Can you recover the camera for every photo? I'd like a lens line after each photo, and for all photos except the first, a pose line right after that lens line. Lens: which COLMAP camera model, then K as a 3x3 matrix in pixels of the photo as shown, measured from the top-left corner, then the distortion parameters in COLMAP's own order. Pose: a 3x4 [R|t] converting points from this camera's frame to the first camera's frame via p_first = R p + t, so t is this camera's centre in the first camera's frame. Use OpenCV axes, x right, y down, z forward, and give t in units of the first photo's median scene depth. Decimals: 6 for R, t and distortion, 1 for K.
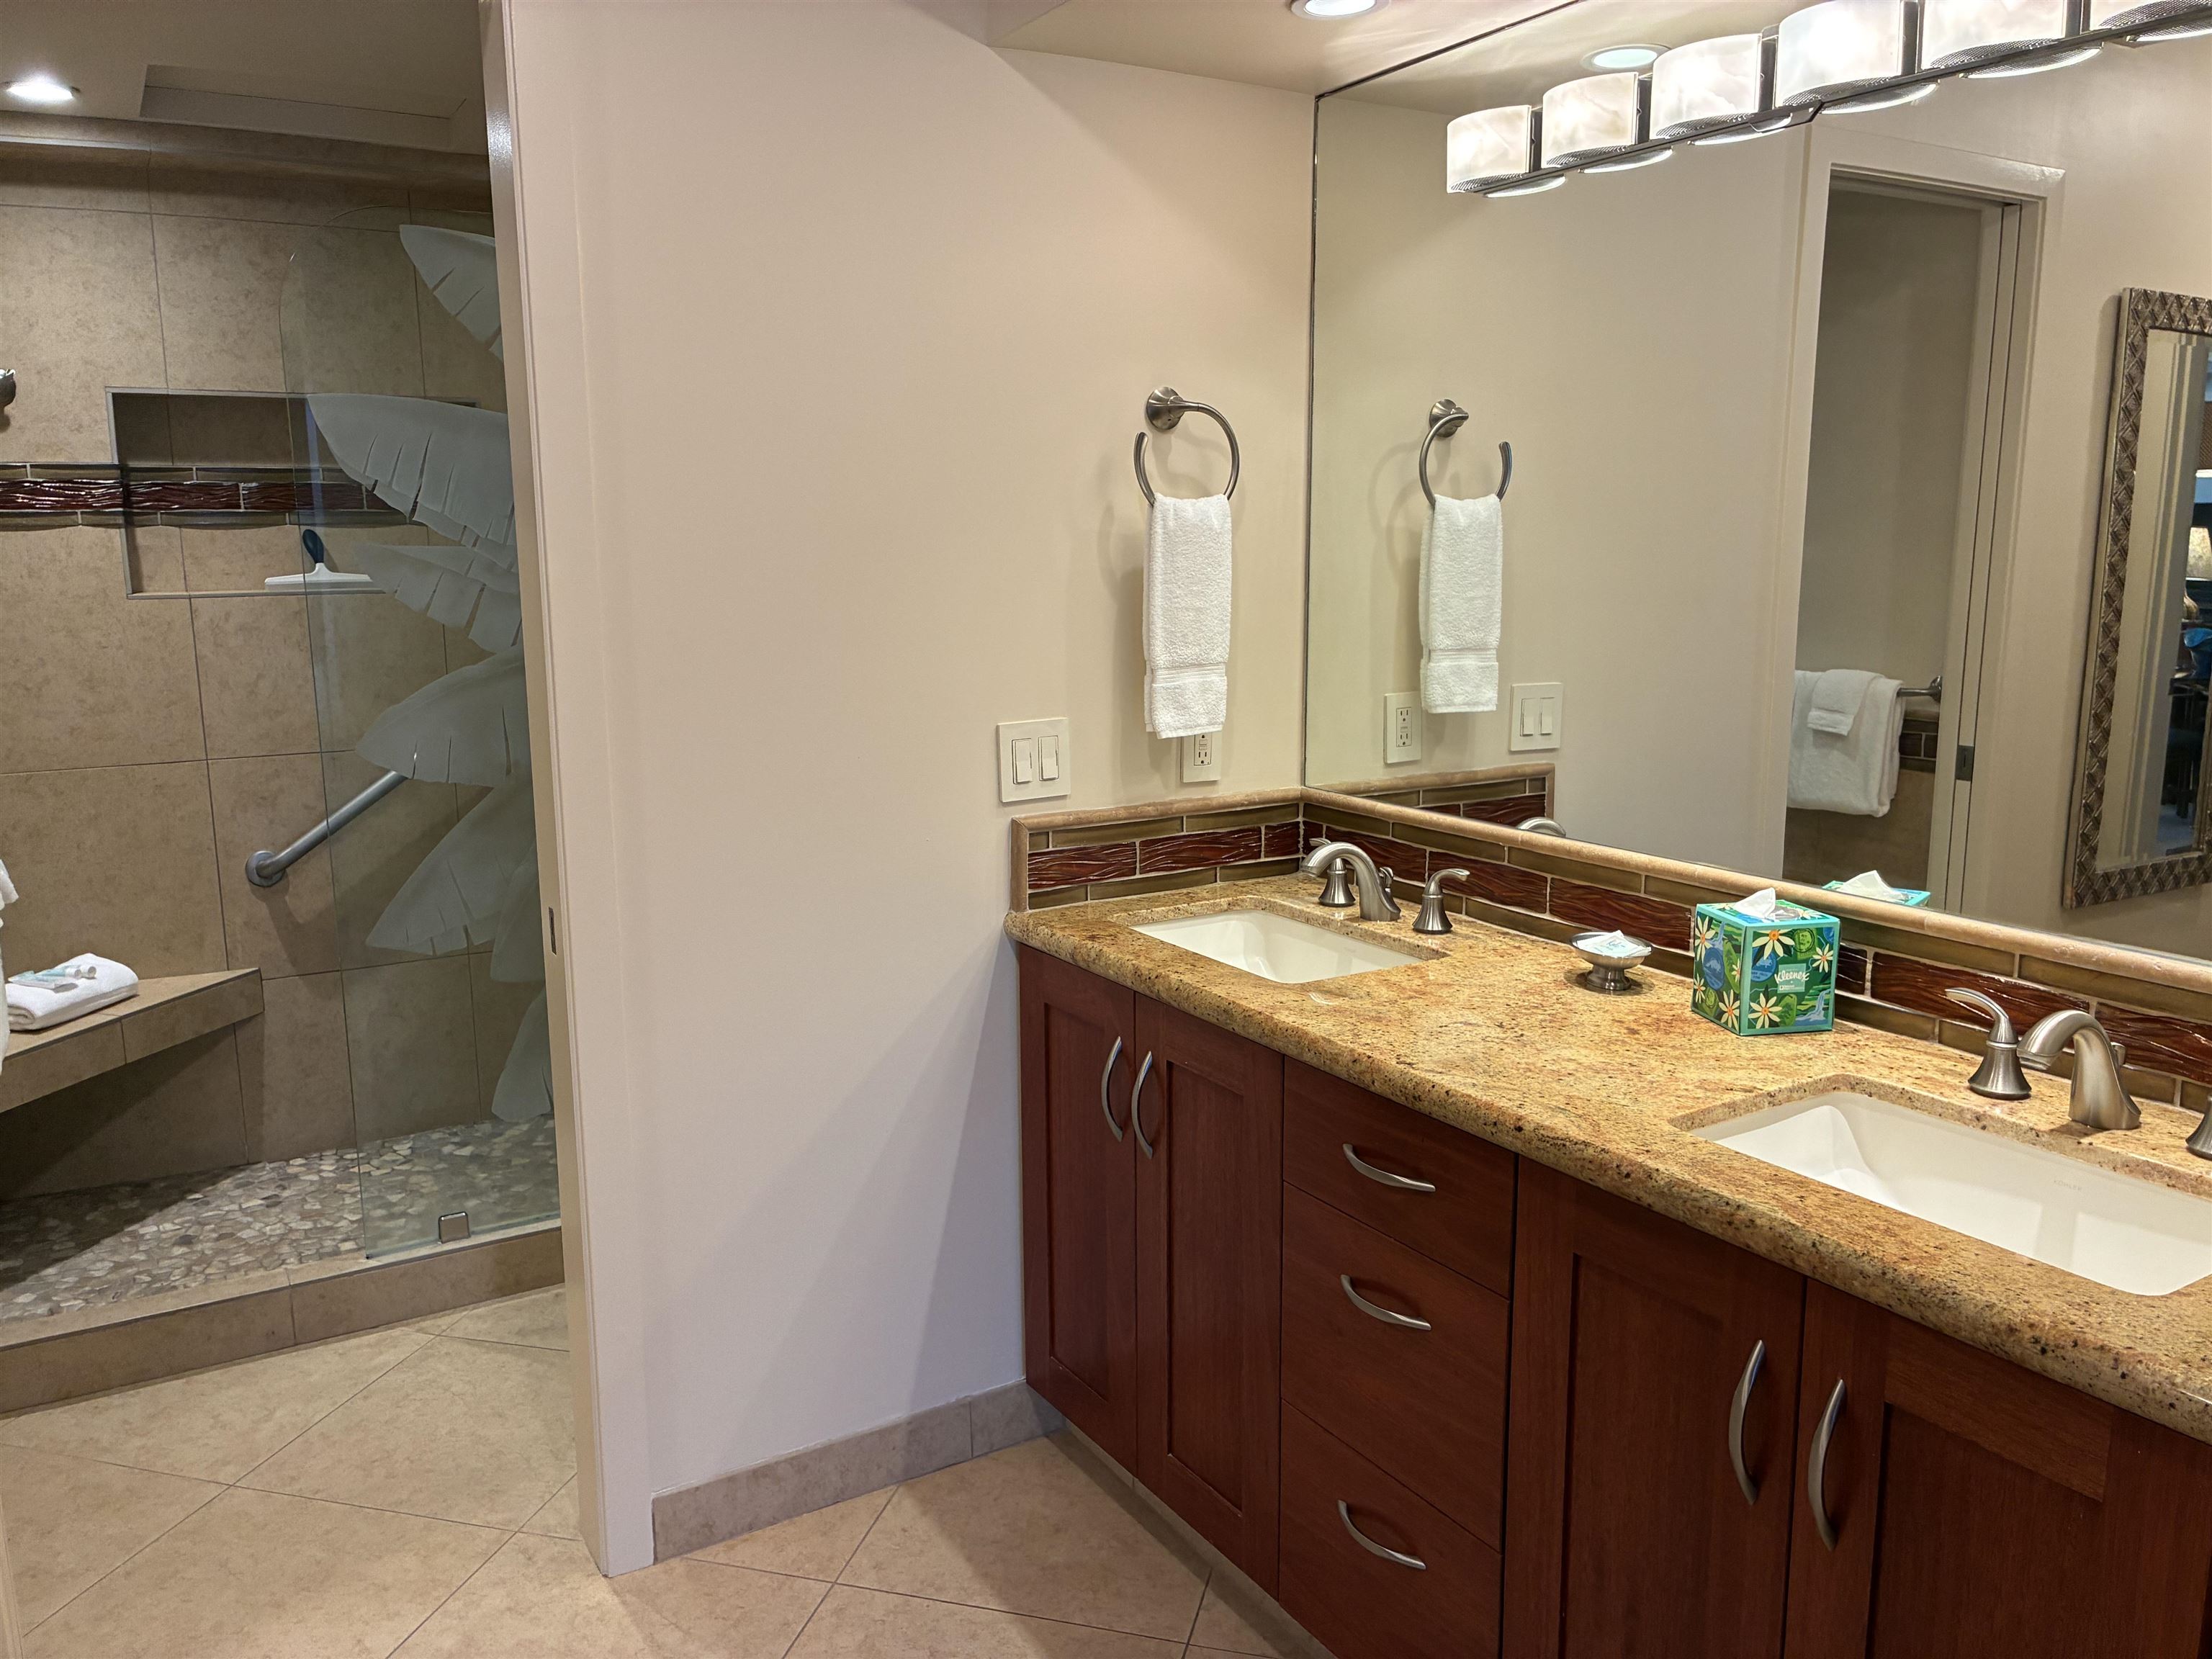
lens RADIAL K [[1688.7, 0, 1090.8], [0, 1688.7, 823.3], [0, 0, 1]] dist [0.030984, -0.038488]
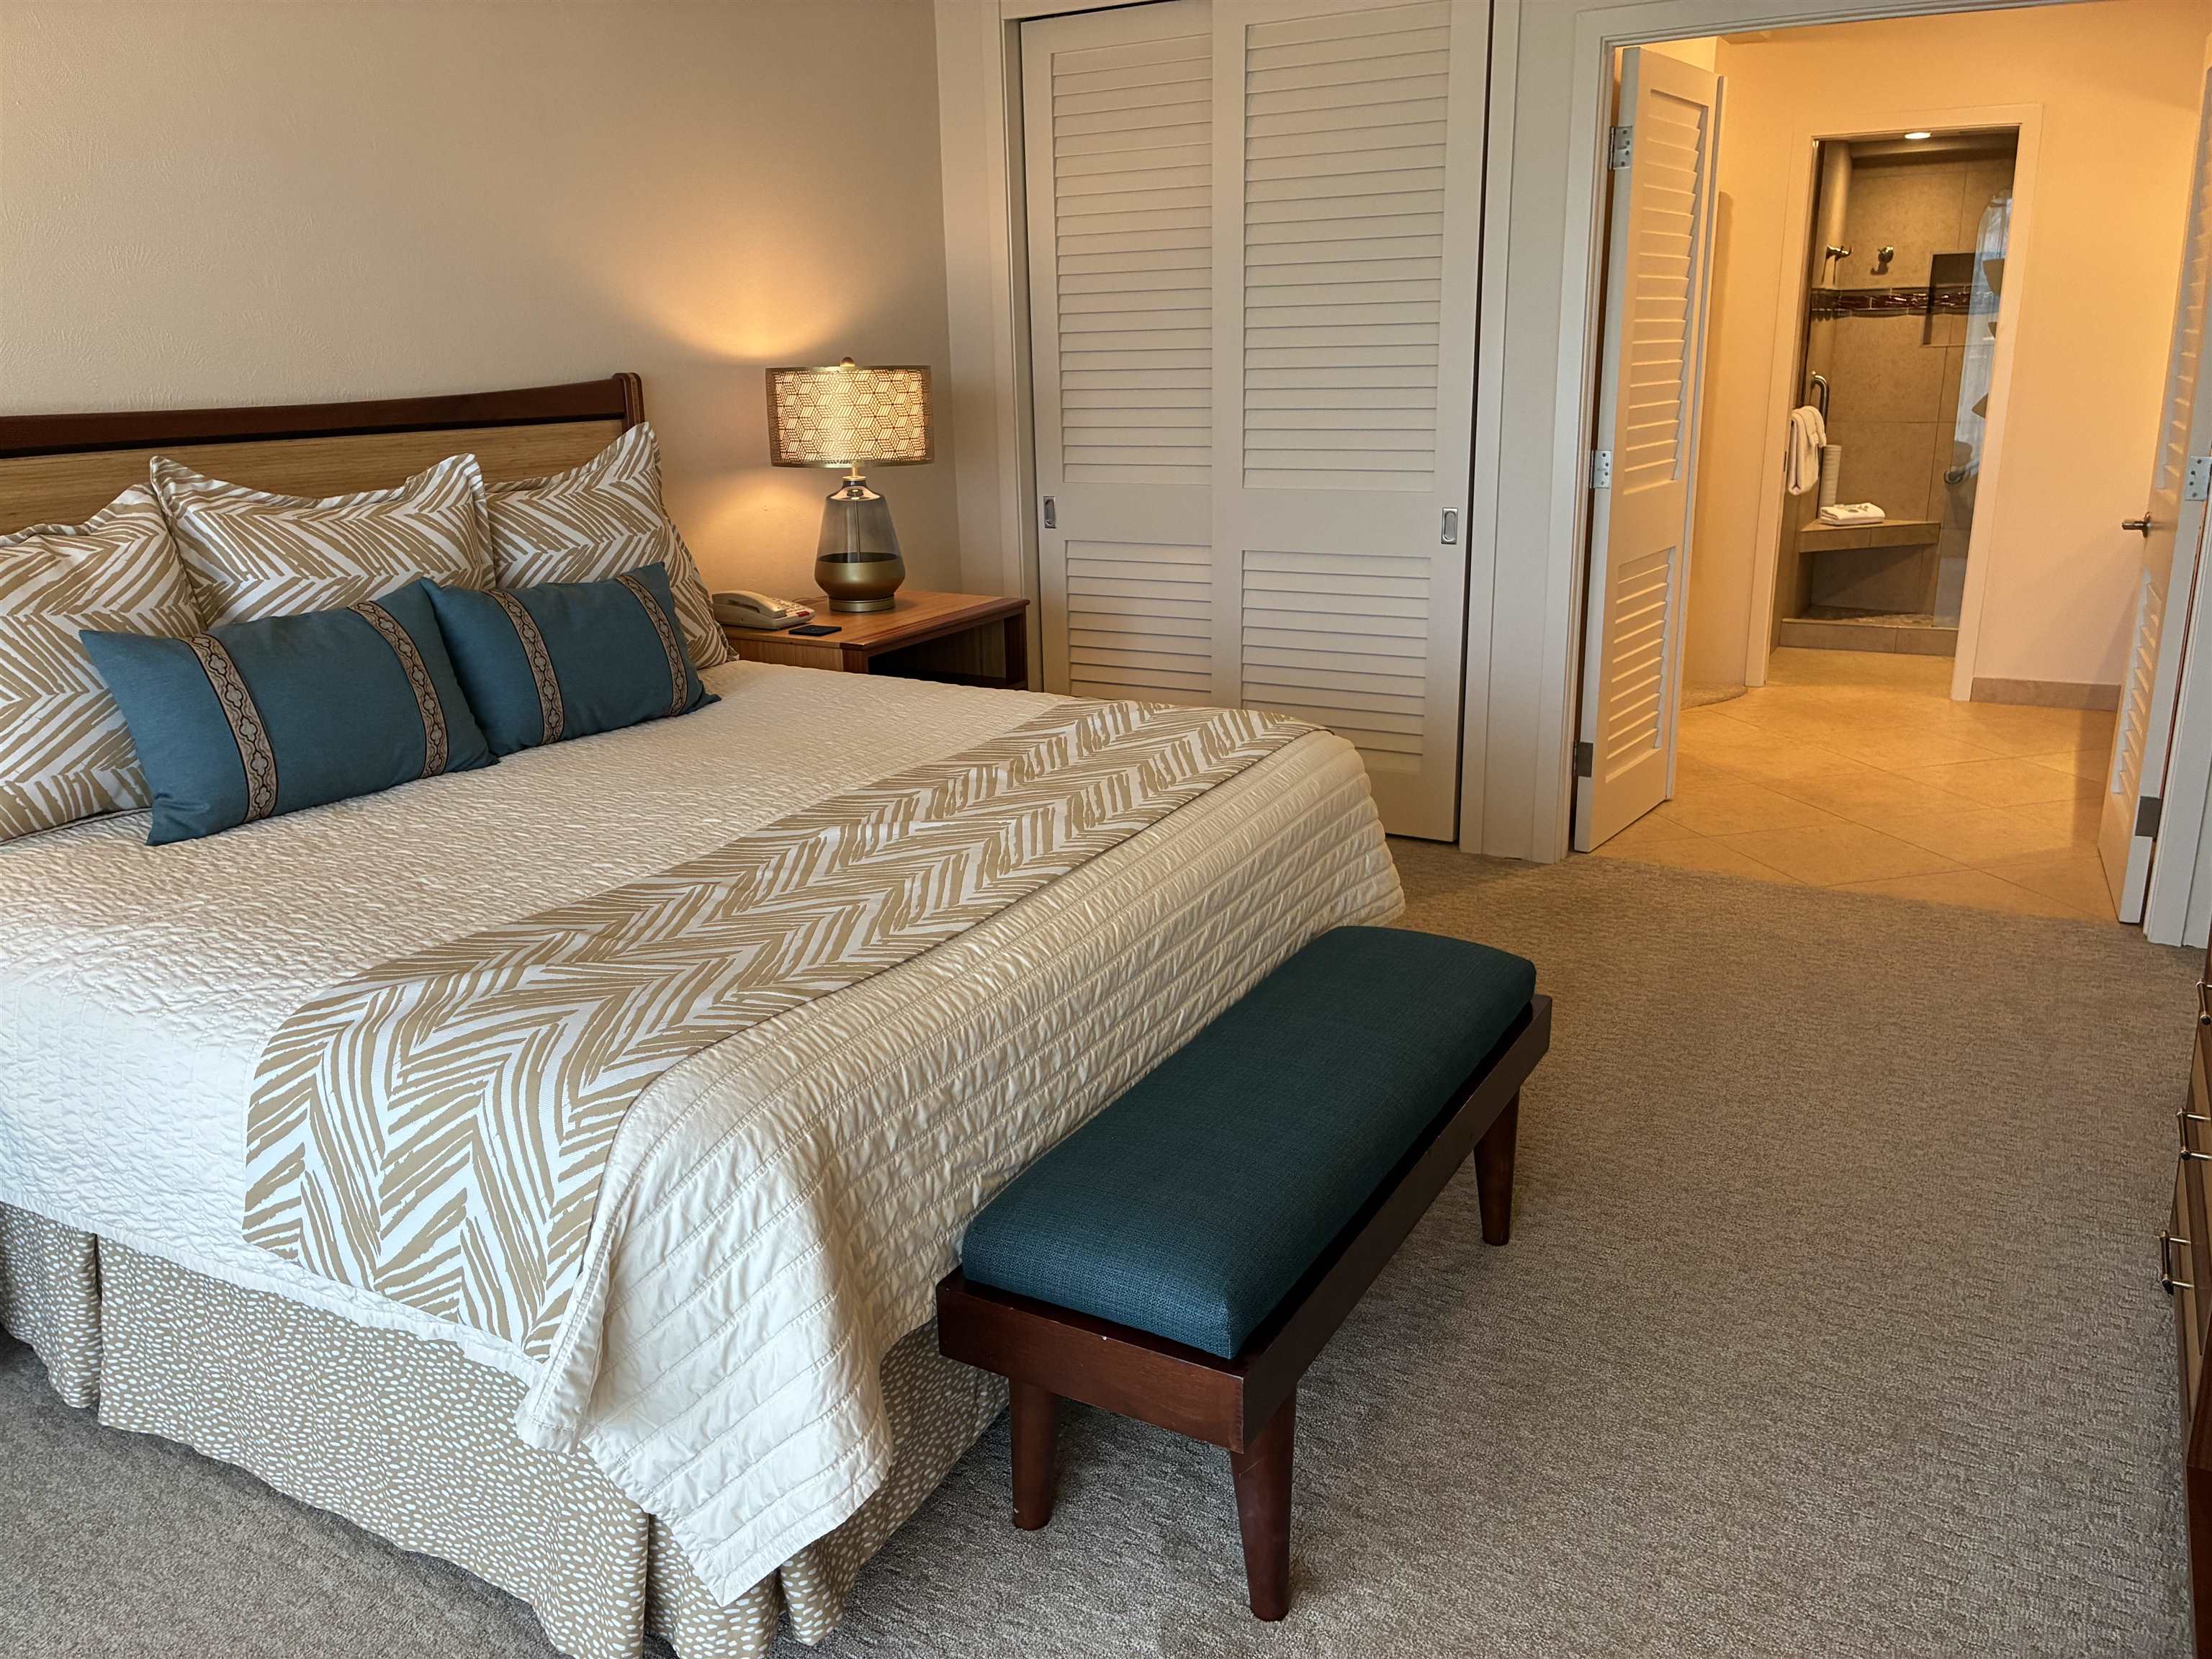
lens RADIAL K [[1688.7, 0, 1099.7], [0, 1688.7, 821.8], [0, 0, 1]] dist [0.030984, -0.038488]
pose [[0.493066, 0.238371, -0.836699, 1.607479], [-0.127717, 0.971145, 0.201411, 0.283170], [0.860566, 0.007552, 0.509283, -1.867333]]
